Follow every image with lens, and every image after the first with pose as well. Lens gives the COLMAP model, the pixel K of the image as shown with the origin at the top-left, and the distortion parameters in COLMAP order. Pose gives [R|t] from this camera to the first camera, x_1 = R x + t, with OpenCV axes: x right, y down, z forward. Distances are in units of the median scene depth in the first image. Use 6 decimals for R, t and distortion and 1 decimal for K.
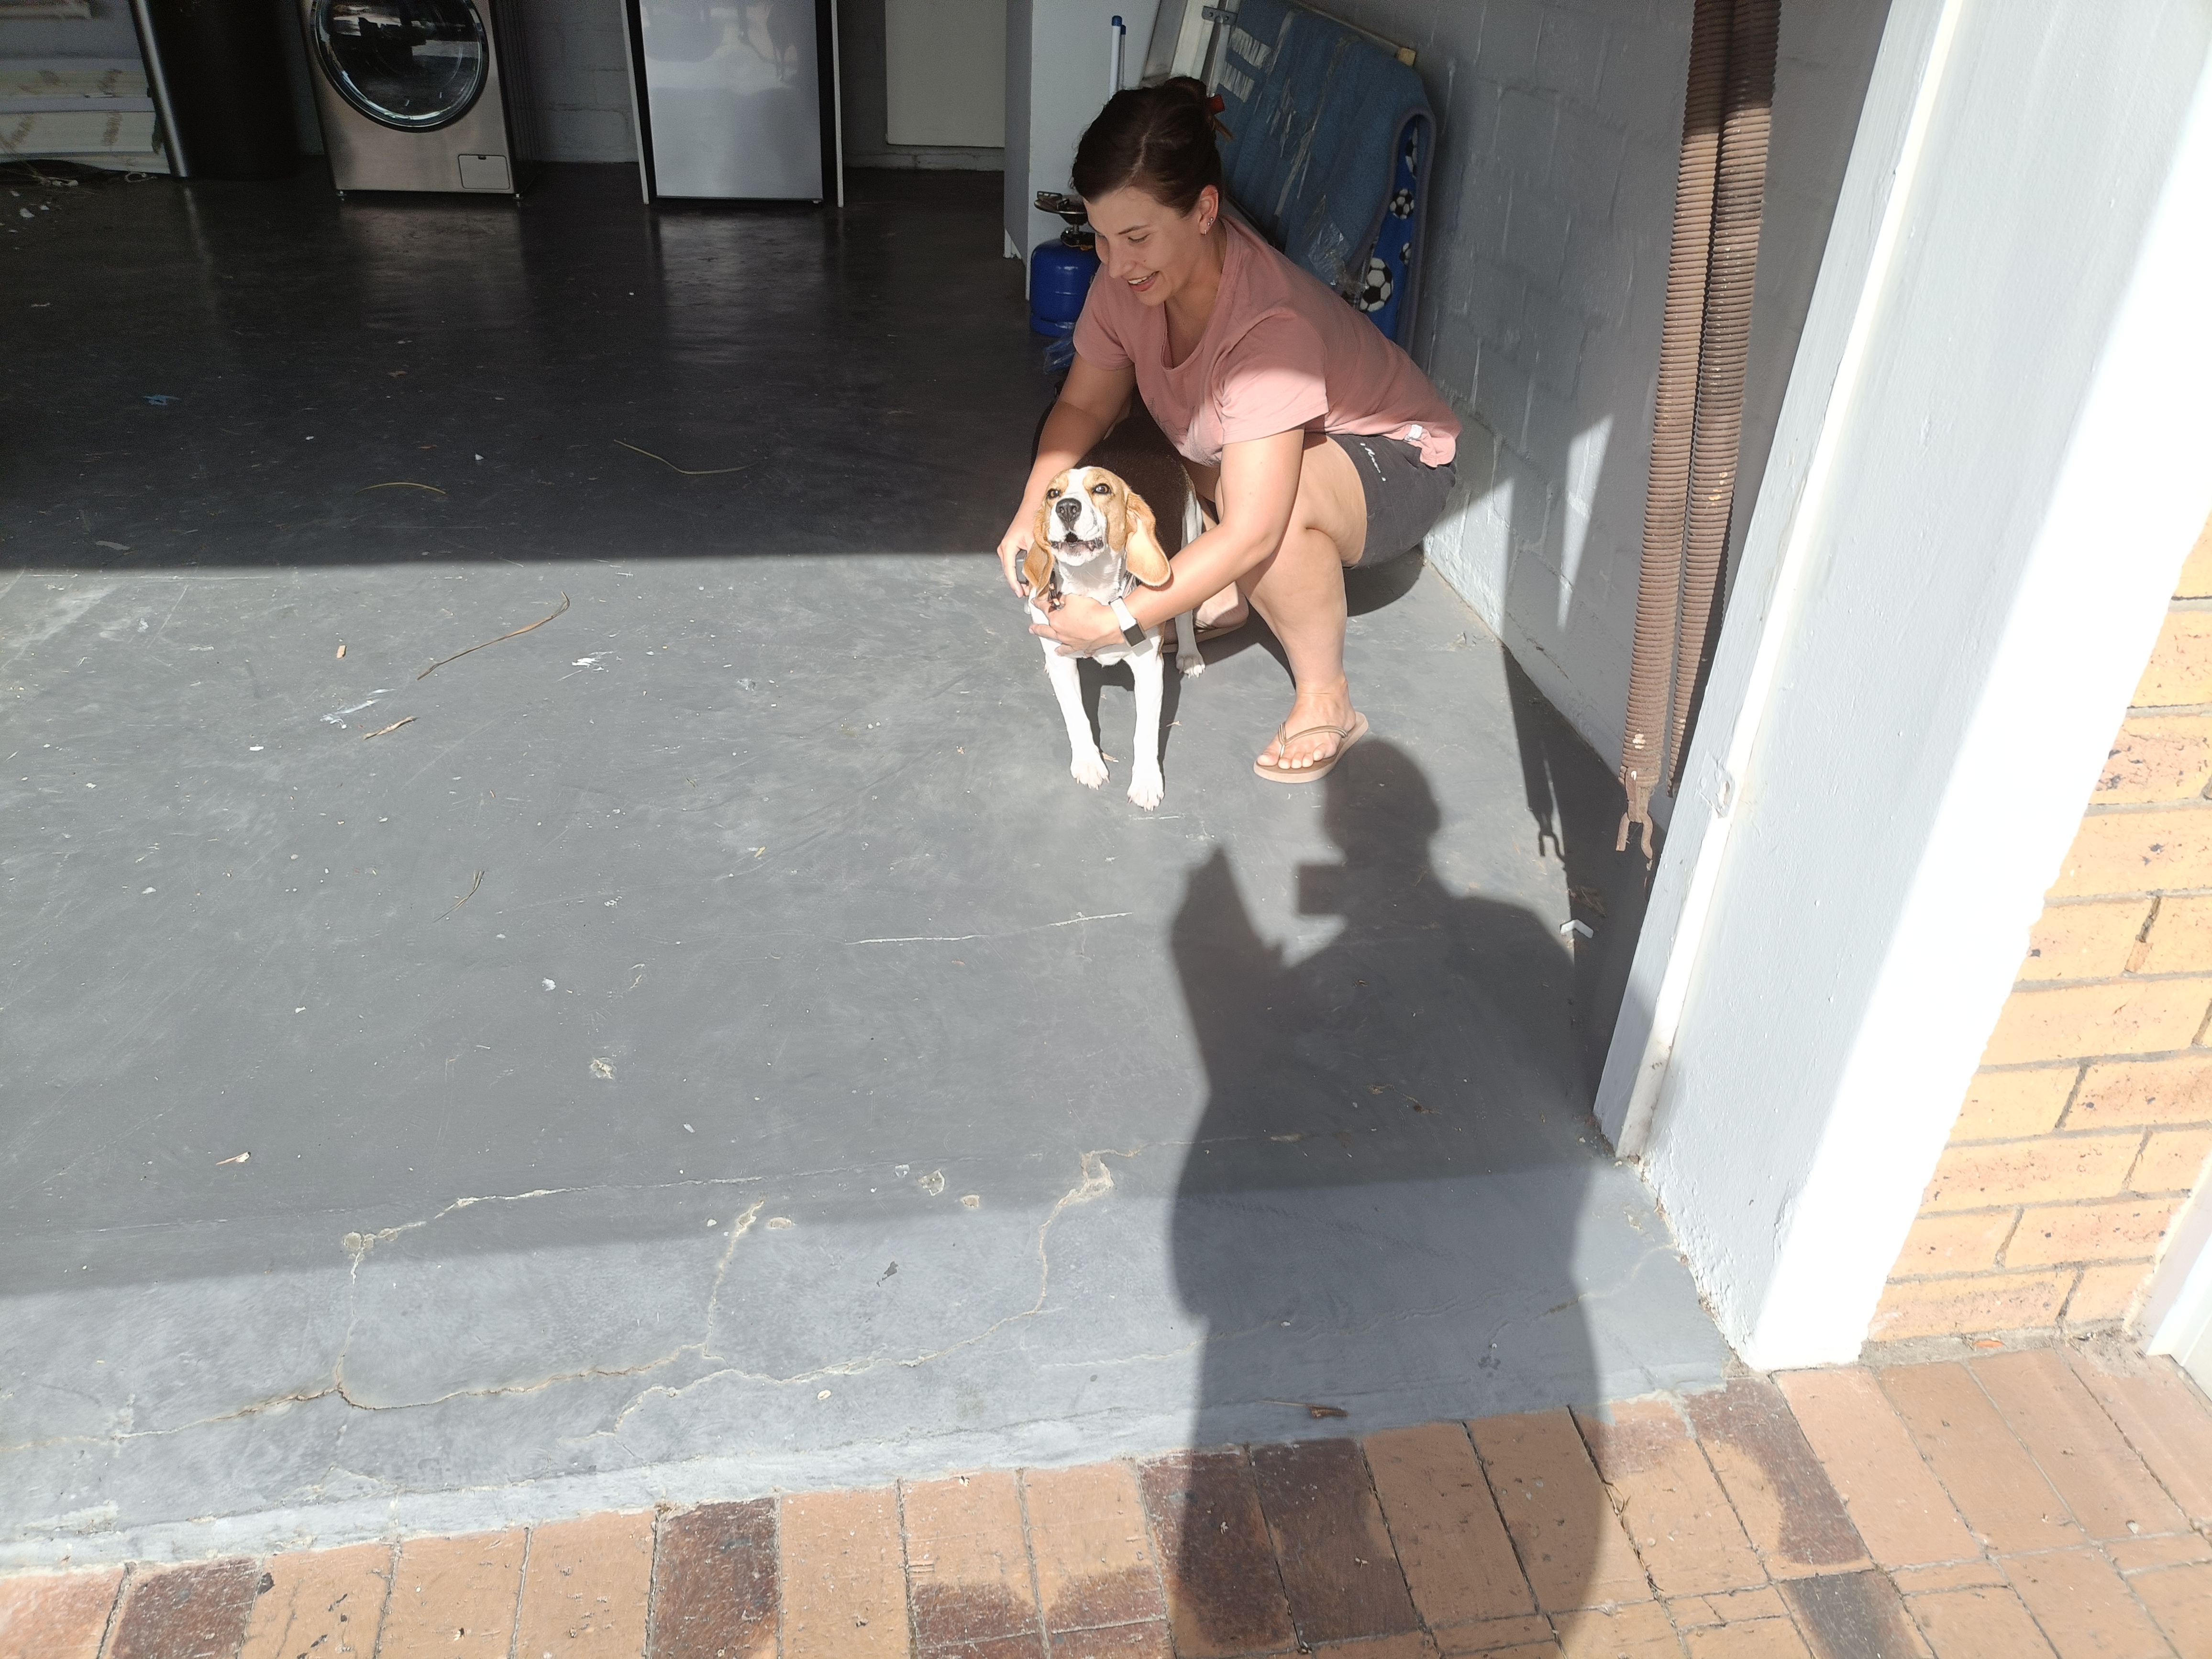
lens RADIAL K [[1651.2, 0, 1090.4], [0, 1651.2, 826.6], [0, 0, 1]] dist [0.039997, 0.004735]
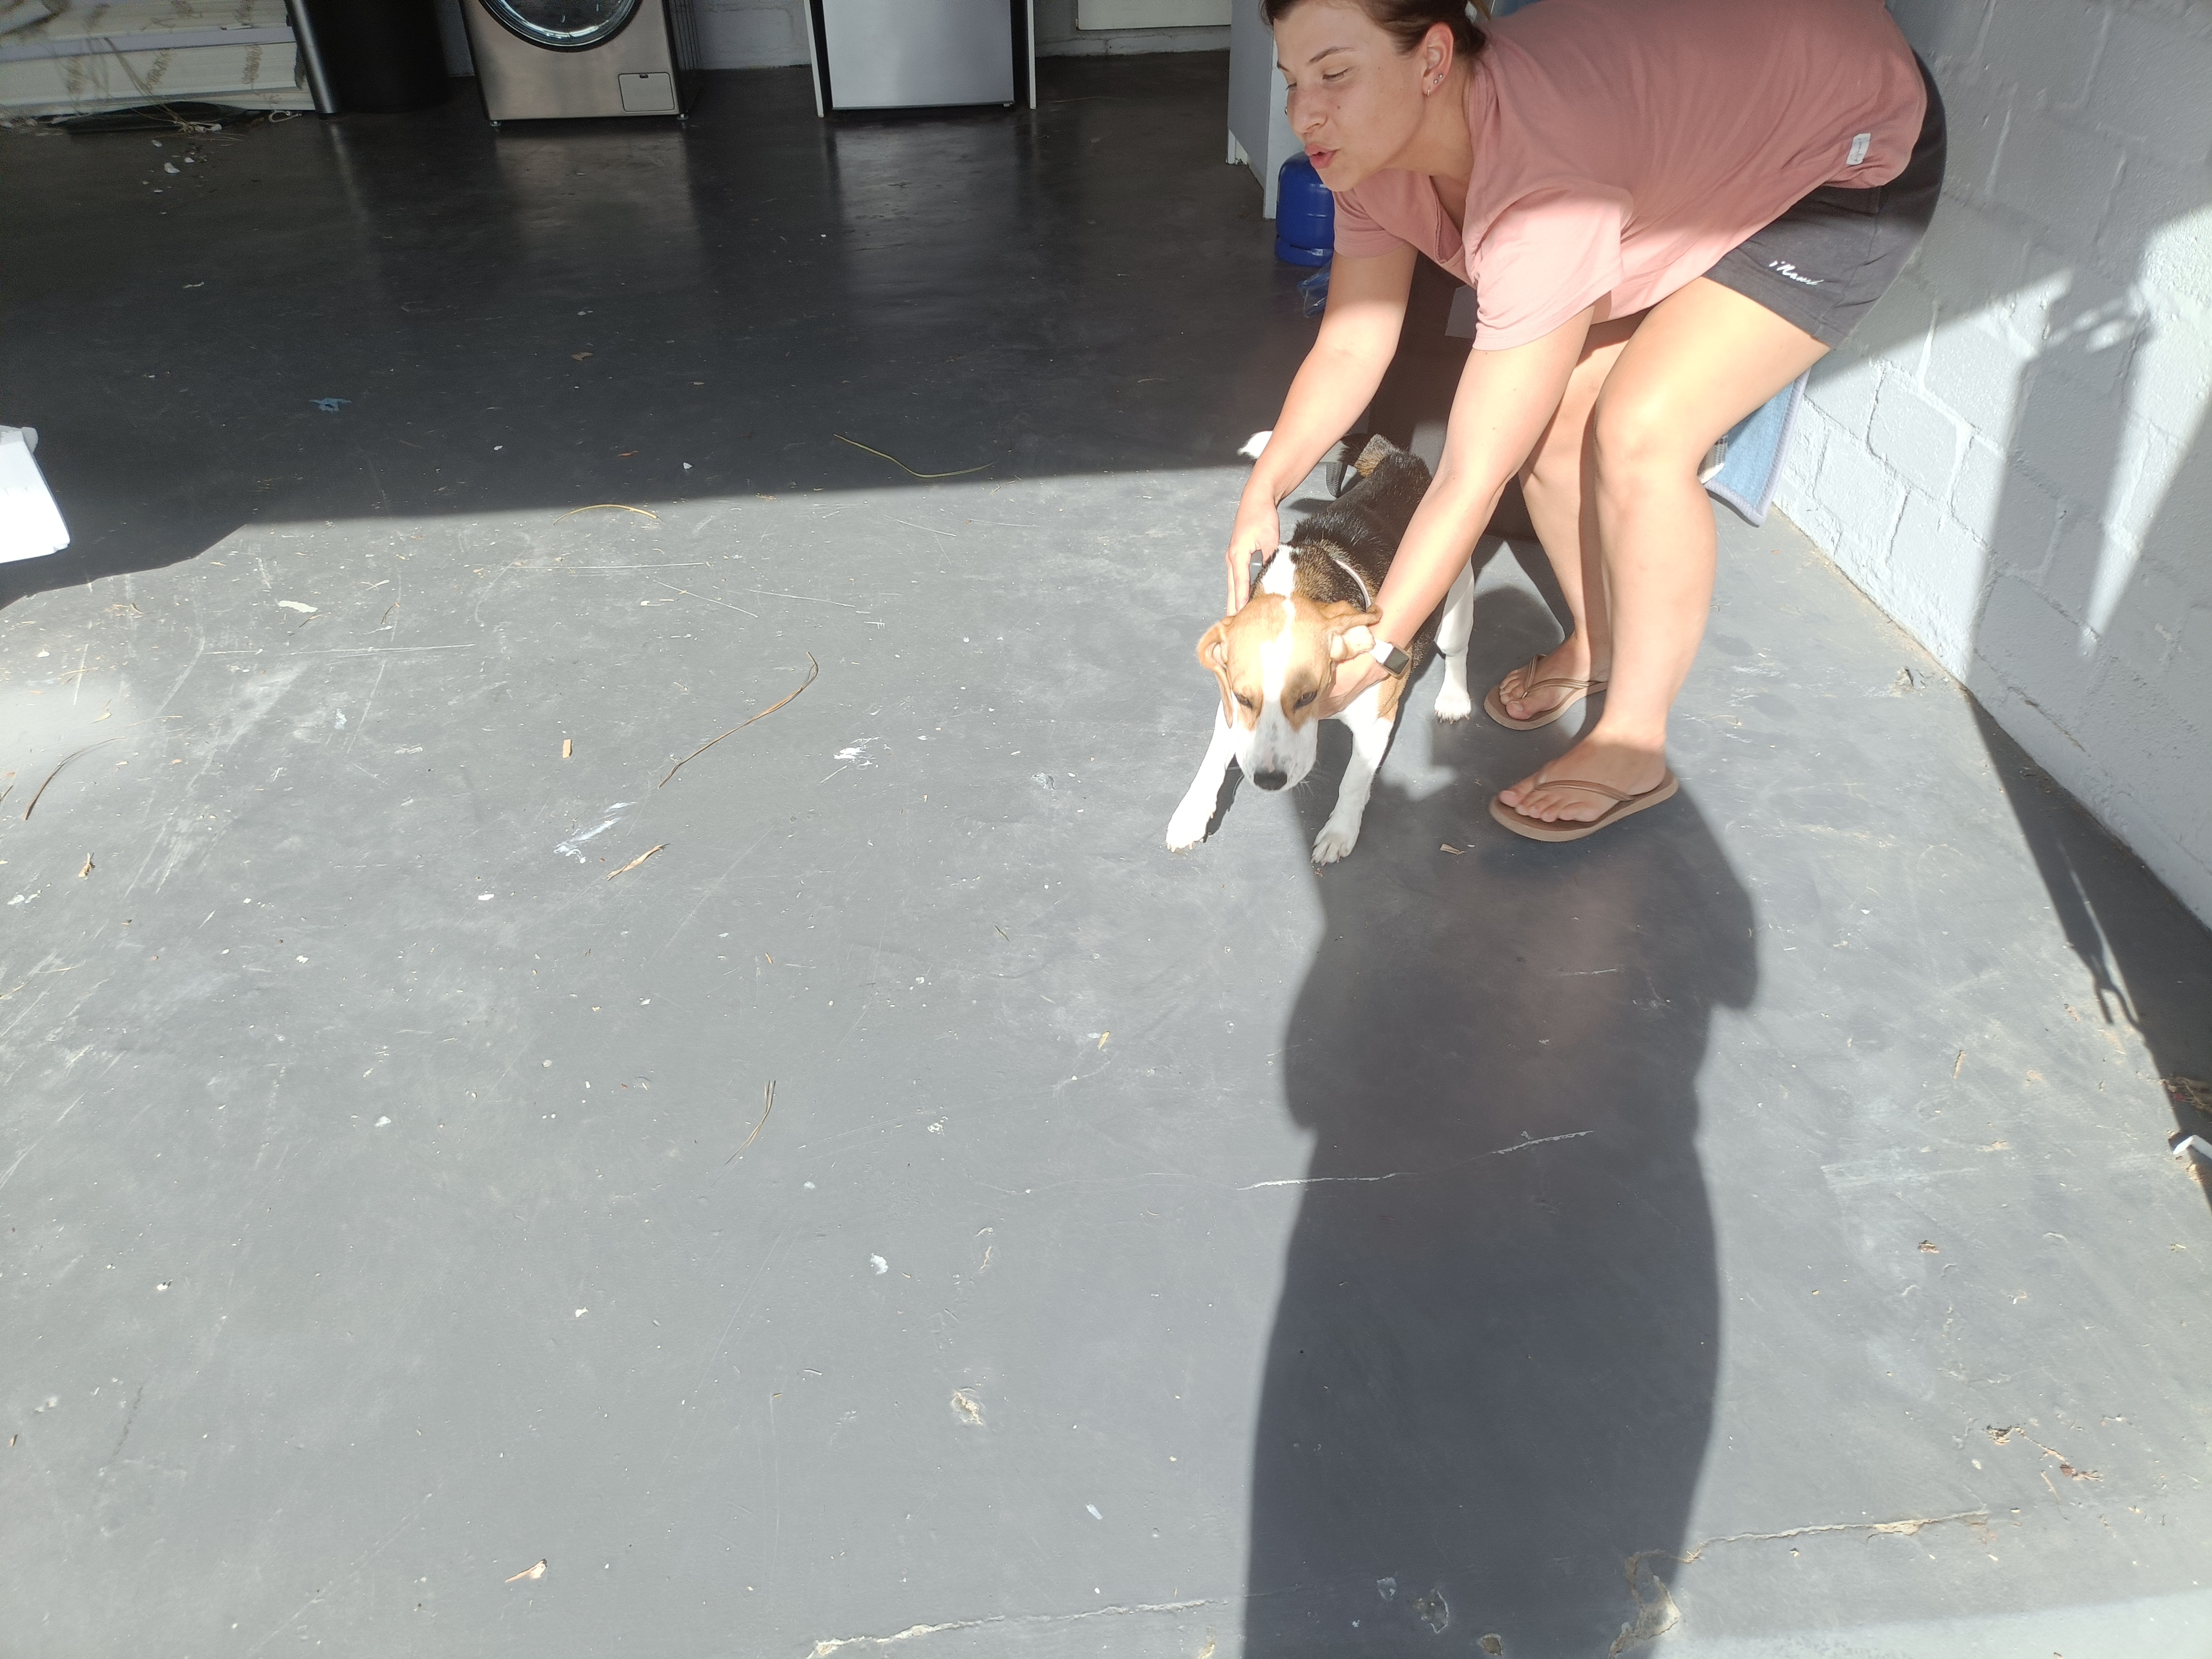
lens RADIAL K [[1651.2, 0, 1096.1], [0, 1651.2, 851.9], [0, 0, 1]] dist [0.039997, 0.004735]
pose [[0.996985, -0.011247, -0.076779, -0.116019], [0.018052, 0.995911, 0.088517, -0.120284], [0.075469, -0.089636, 0.993111, 0.177738]]
